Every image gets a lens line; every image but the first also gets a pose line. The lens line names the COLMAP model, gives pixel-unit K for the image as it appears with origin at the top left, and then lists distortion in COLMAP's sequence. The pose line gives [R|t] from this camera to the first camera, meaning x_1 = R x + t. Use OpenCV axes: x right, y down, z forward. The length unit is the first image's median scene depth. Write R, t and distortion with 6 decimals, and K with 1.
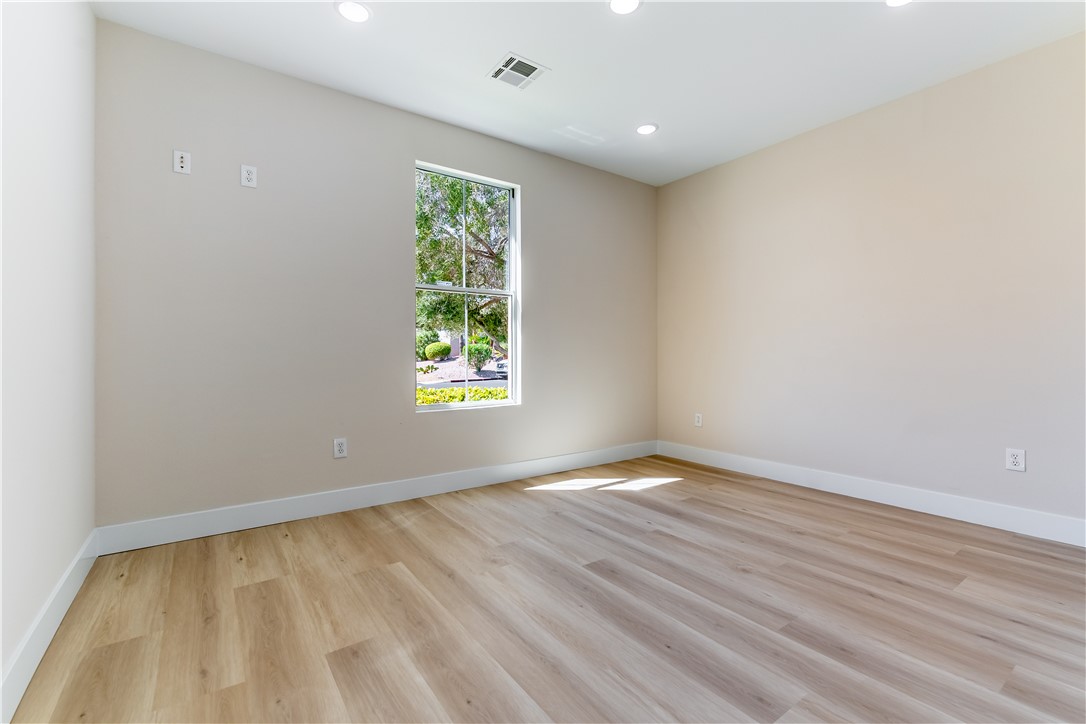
lens RADIAL K [[467.6, 0, 543.0], [0, 467.6, 362.0], [0, 0, 1]] dist [0.000003, -0.000171]
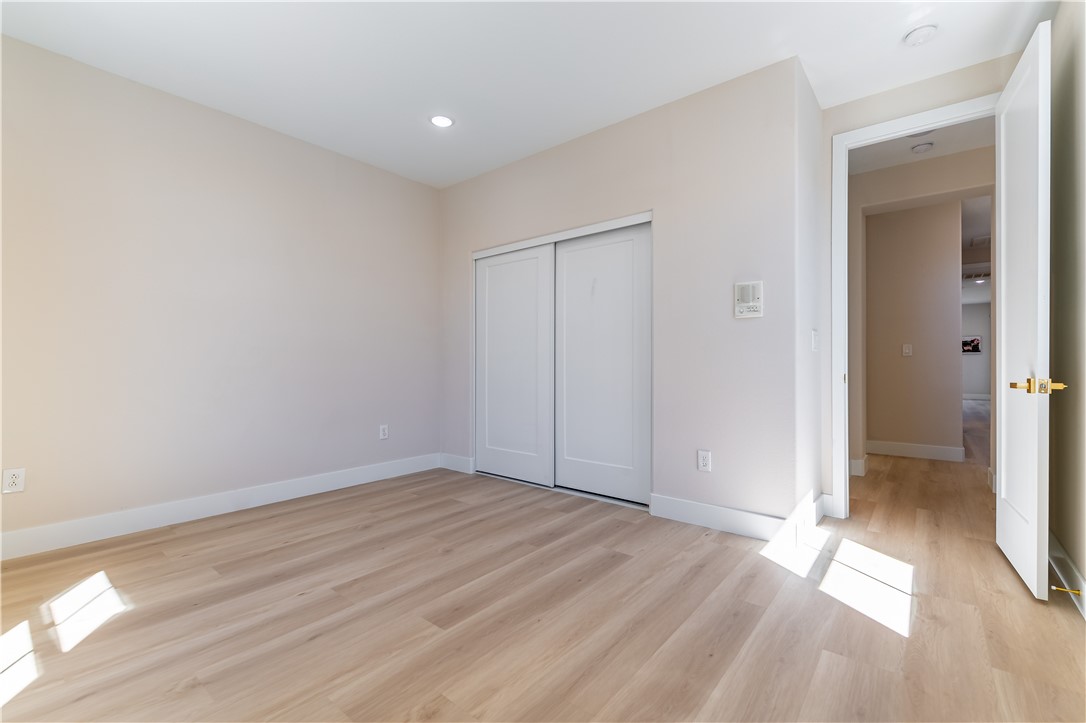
lens RADIAL K [[467.6, 0, 543.0], [0, 467.6, 361.5], [0, 0, 1]] dist [0.000003, -0.000171]
pose [[-0.250858, 0.005067, 0.968011, -0.726389], [0.015946, 0.999872, -0.001101, -0.017443], [-0.967893, 0.015160, -0.250907, 1.021759]]
